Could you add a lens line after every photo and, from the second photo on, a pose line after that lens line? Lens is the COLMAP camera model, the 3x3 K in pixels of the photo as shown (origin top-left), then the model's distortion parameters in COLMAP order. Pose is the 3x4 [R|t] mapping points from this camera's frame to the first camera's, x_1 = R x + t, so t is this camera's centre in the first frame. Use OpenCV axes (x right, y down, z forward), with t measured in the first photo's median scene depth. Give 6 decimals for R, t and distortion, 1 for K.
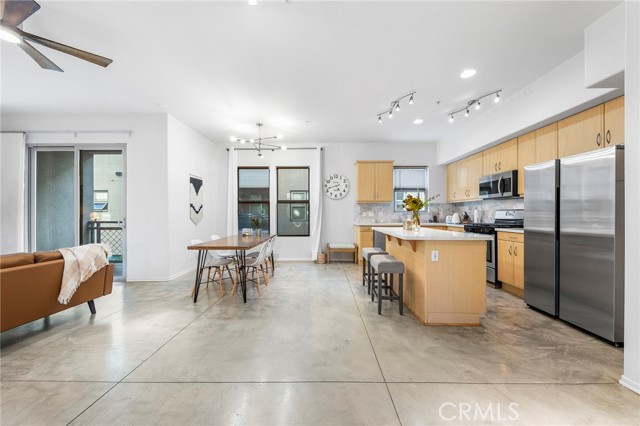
lens RADIAL K [[222.3, 0, 321.5], [0, 222.3, 214.5], [0, 0, 1]] dist [0.004754, -0.002236]
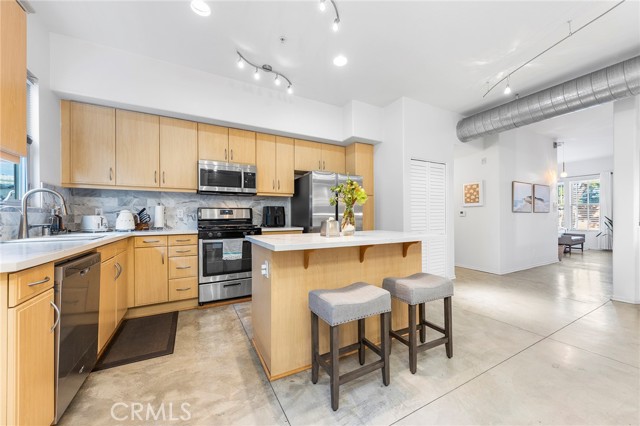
lens RADIAL K [[235.8, 0, 321.4], [0, 235.8, 216.0], [0, 0, 1]] dist [0.008616, -0.001635]
pose [[-0.481644, 0.004255, 0.876357, -0.106662], [0.005880, 0.999981, -0.001623, 0.011050], [-0.876347, 0.004371, -0.481660, 0.989657]]
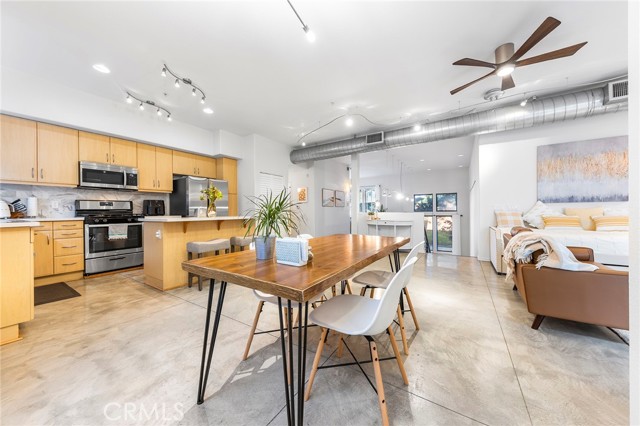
lens RADIAL K [[221.7, 0, 319.5], [0, 221.7, 209.8], [0, 0, 1]] dist [0.008179, -0.002182]
pose [[-0.843010, 0.009238, 0.537818, -0.493341], [0.008543, 0.999956, -0.003785, 0.030108], [-0.537830, 0.001404, -0.843052, 1.189344]]
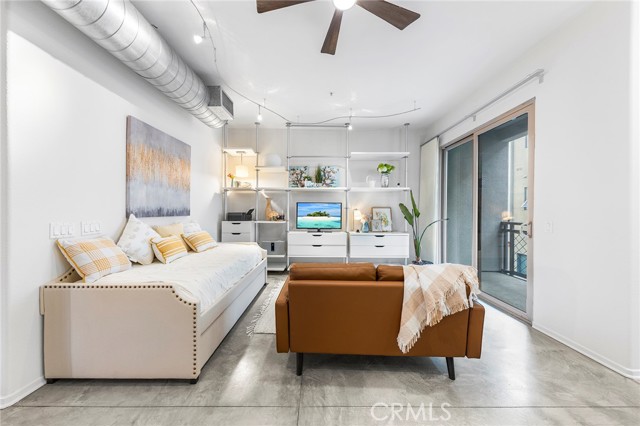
lens RADIAL K [[221.7, 0, 319.9], [0, 221.7, 212.9], [0, 0, 1]] dist [0.008179, -0.002182]
pose [[0.007922, 0.006597, -0.999947, -0.246450], [-0.003128, 0.999974, 0.006572, -0.009326], [0.999964, 0.003076, 0.007942, 0.374717]]
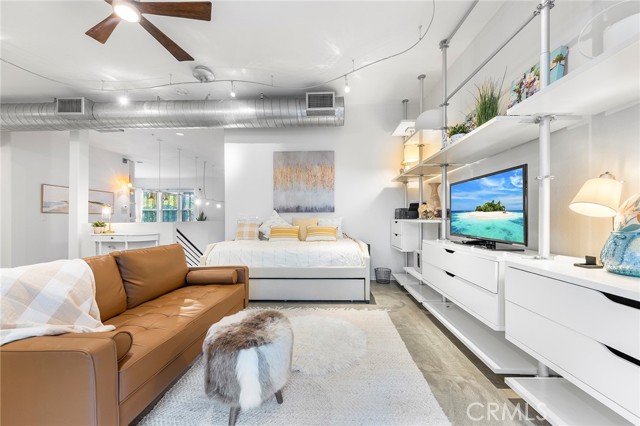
lens RADIAL K [[235.8, 0, 325.0], [0, 235.8, 219.7], [0, 0, 1]] dist [0.008616, -0.001635]
pose [[-0.999761, 0.004196, 0.021471, -0.968198], [0.004383, 0.999953, 0.008652, 0.026661], [-0.021434, 0.008744, -0.999732, 0.837687]]
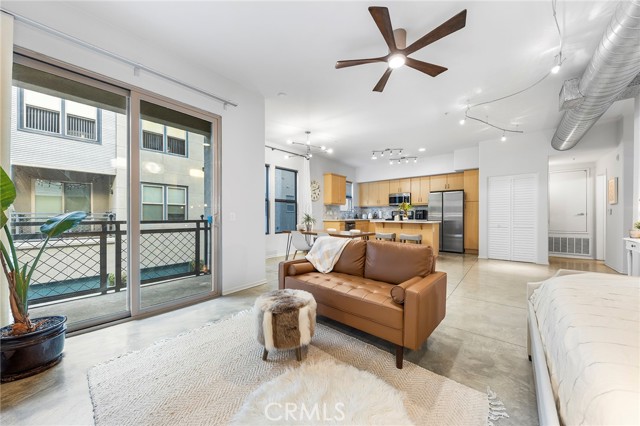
lens RADIAL K [[235.8, 0, 319.5], [0, 235.8, 216.5], [0, 0, 1]] dist [0.008616, -0.001635]
pose [[0.635215, -0.001899, 0.772333, -1.168114], [0.001789, 0.999998, 0.000987, 0.021715], [-0.772333, 0.000755, 0.635217, 0.183801]]
